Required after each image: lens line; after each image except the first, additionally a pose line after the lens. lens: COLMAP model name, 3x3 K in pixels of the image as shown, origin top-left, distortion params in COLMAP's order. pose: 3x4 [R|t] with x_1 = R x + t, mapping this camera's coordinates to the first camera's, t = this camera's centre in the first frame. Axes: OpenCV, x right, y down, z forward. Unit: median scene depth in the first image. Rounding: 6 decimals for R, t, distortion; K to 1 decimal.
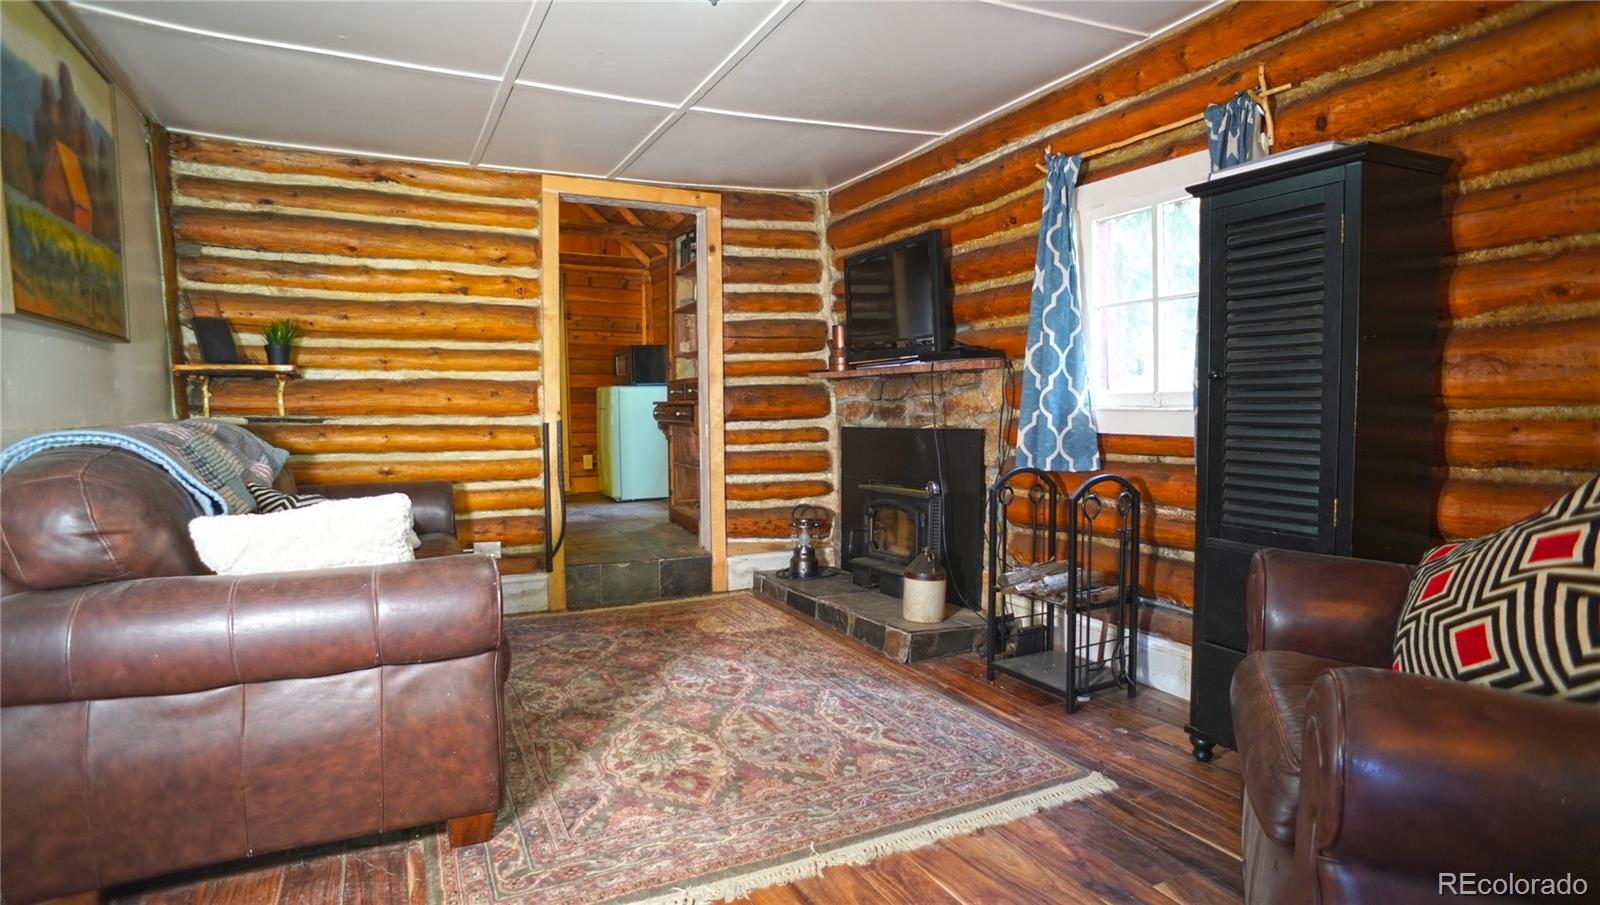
lens RADIAL K [[838.6, 0, 796.9], [0, 838.6, 456.7], [0, 0, 1]] dist [-0.077095, 0.049346]
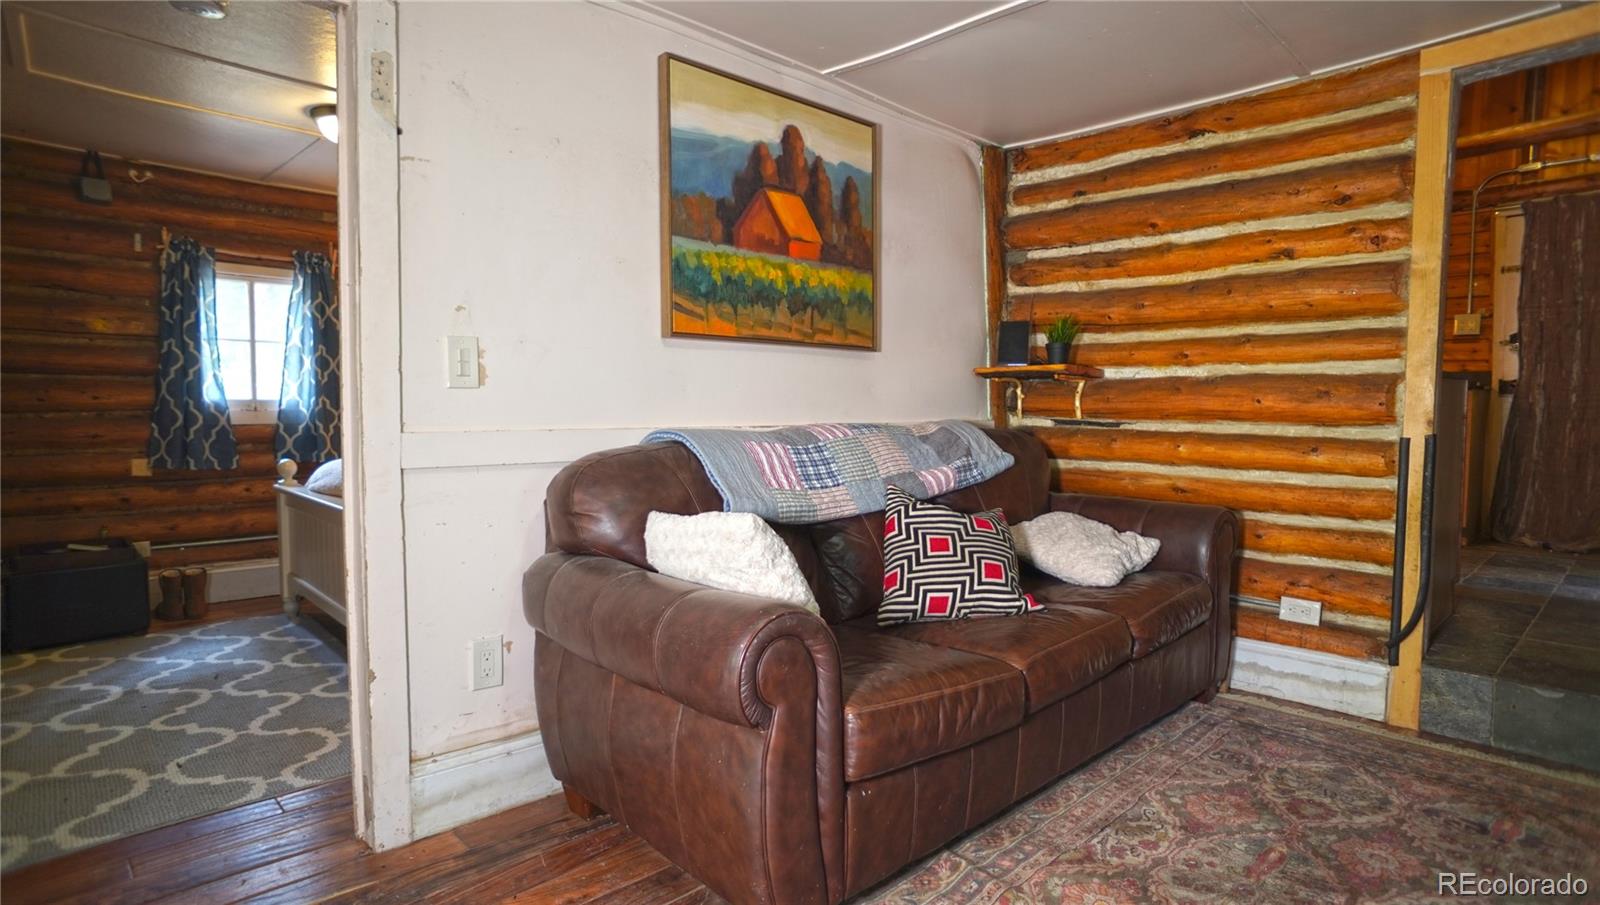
lens RADIAL K [[838.6, 0, 796.9], [0, 838.6, 456.7], [0, 0, 1]] dist [-0.077095, 0.049346]
pose [[0.295669, 0.061997, -0.953277, 0.182515], [-0.060699, 0.997095, 0.046021, -0.029116], [0.953360, 0.044256, 0.298573, 0.392858]]
